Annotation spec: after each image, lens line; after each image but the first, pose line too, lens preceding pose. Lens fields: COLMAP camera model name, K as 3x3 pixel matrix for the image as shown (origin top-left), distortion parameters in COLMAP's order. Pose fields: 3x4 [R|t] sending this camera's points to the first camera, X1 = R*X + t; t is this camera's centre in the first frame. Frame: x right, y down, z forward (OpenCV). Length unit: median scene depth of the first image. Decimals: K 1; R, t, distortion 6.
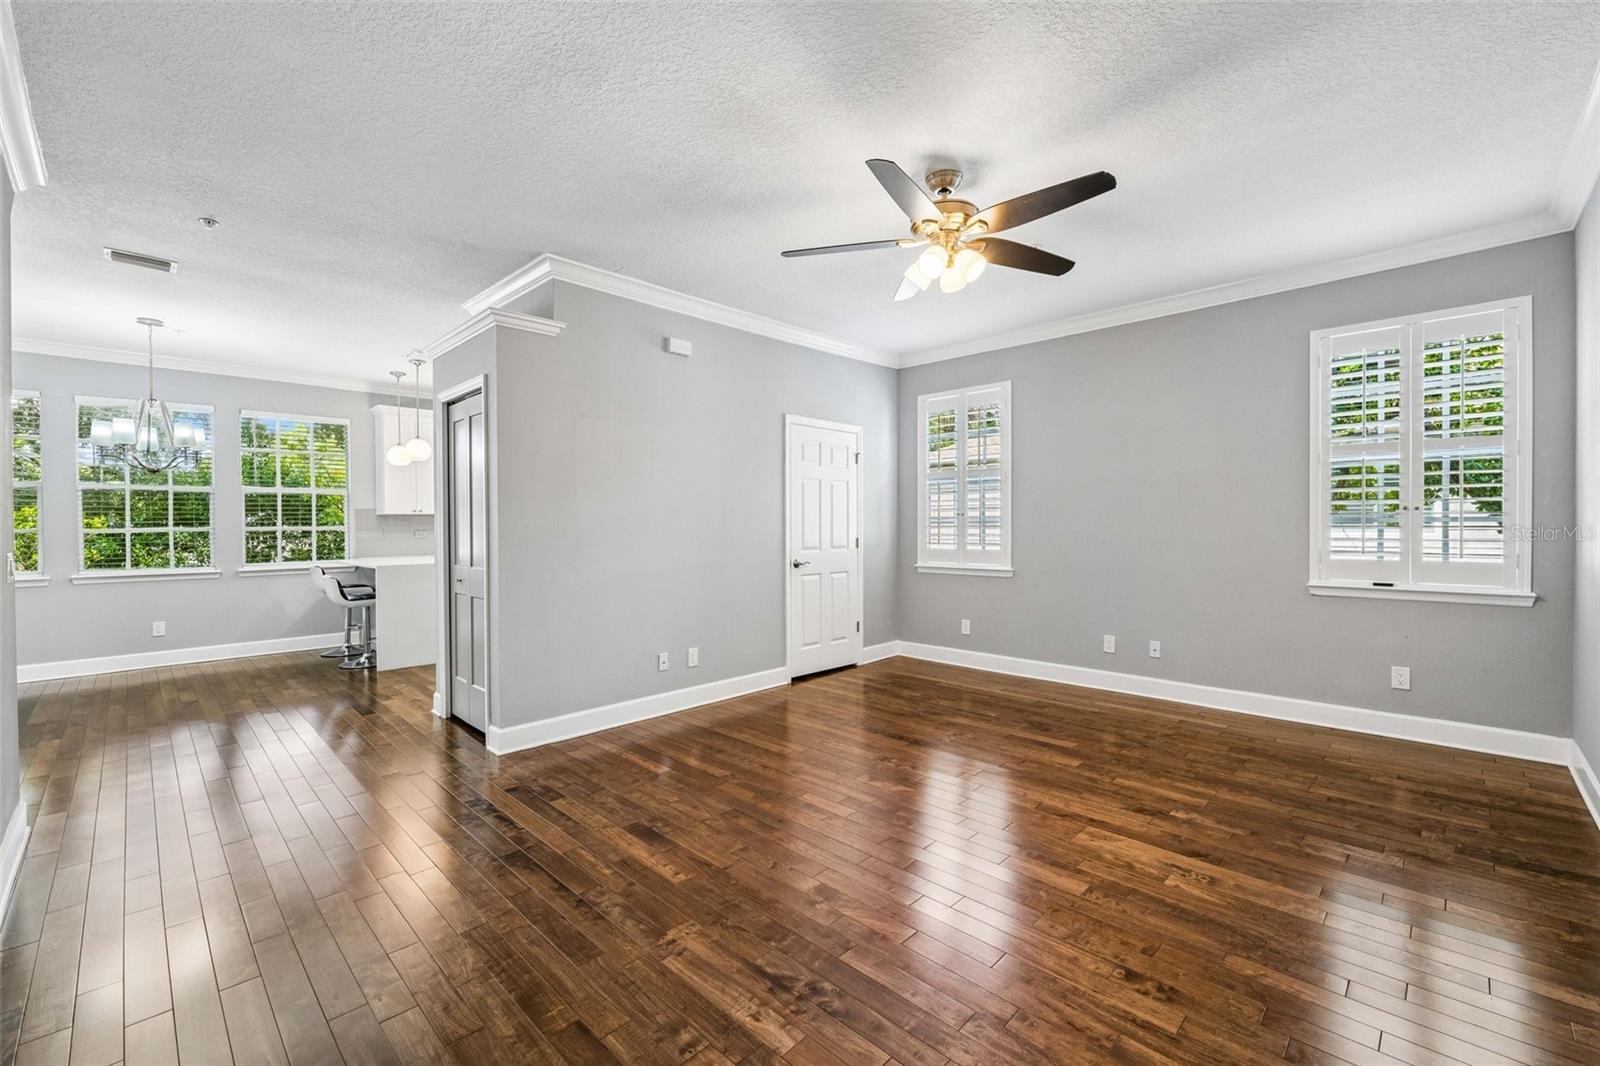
lens RADIAL K [[650.0, 0, 786.9], [0, 650.0, 529.0], [0, 0, 1]] dist [-0.000895, 0.000426]
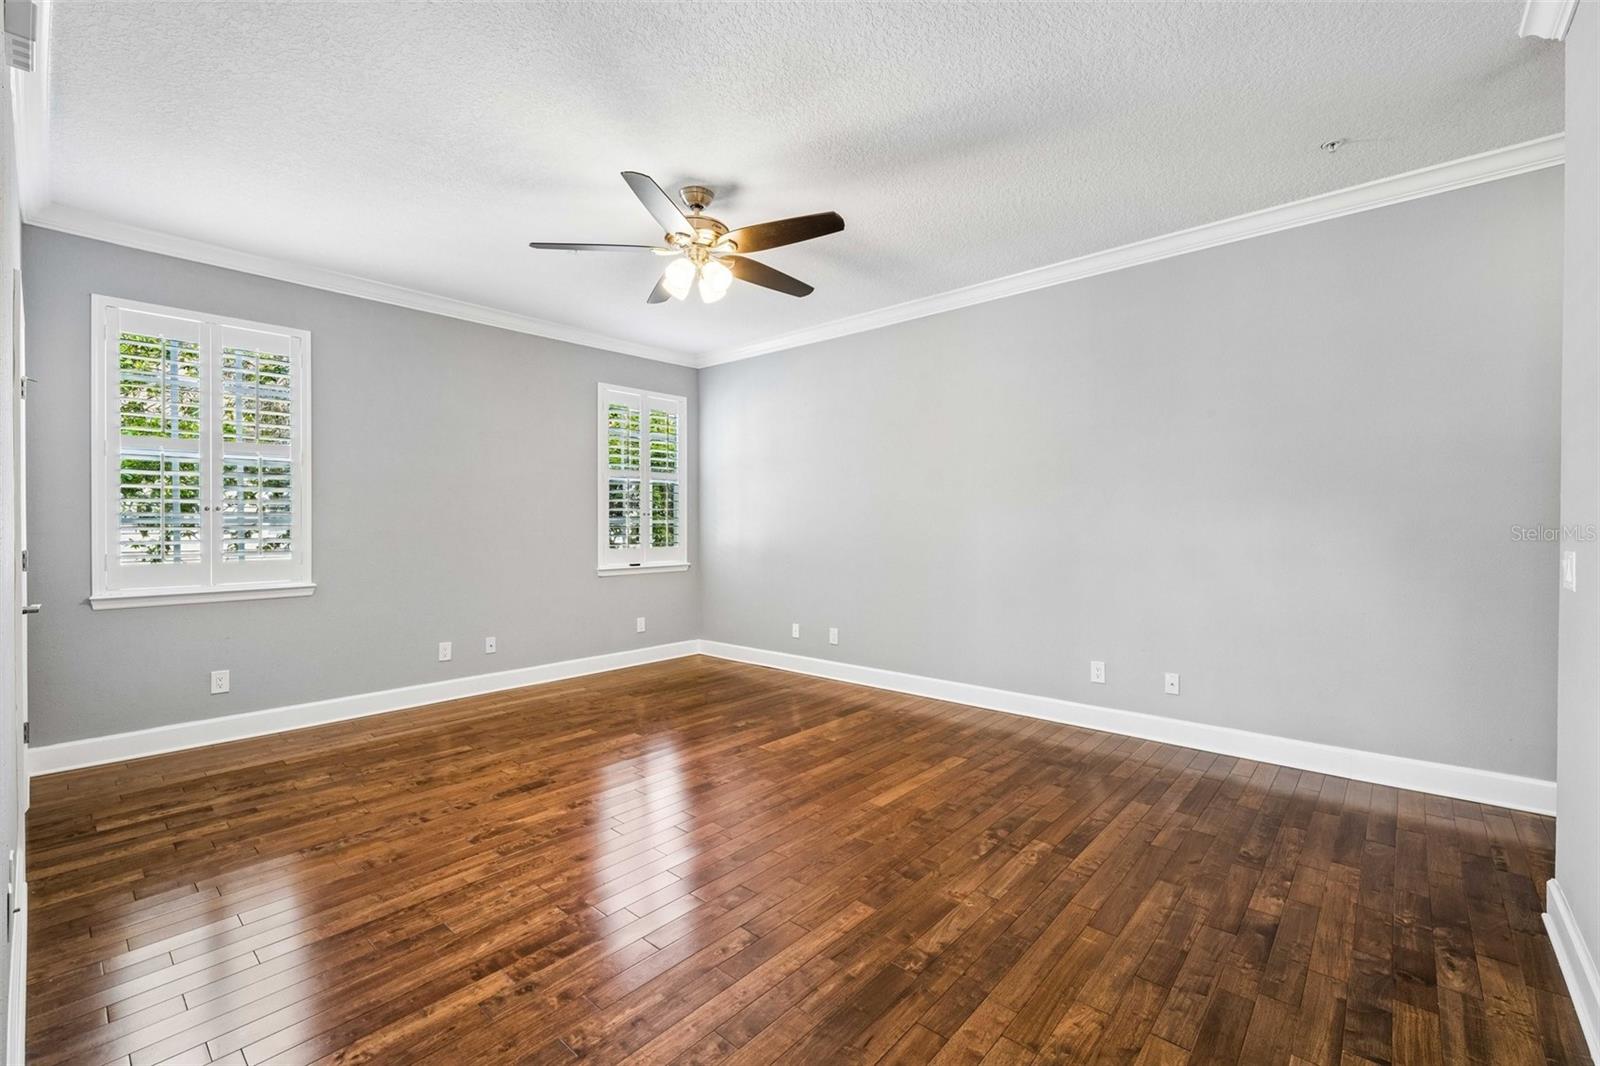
lens RADIAL K [[650.0, 0, 837.6], [0, 650.0, 530.5], [0, 0, 1]] dist [-0.000895, 0.000426]
pose [[-0.057538, -0.008490, 0.998307, -0.576244], [0.006597, 0.999939, 0.008884, -0.003438], [-0.998321, 0.007097, -0.057479, 0.583087]]
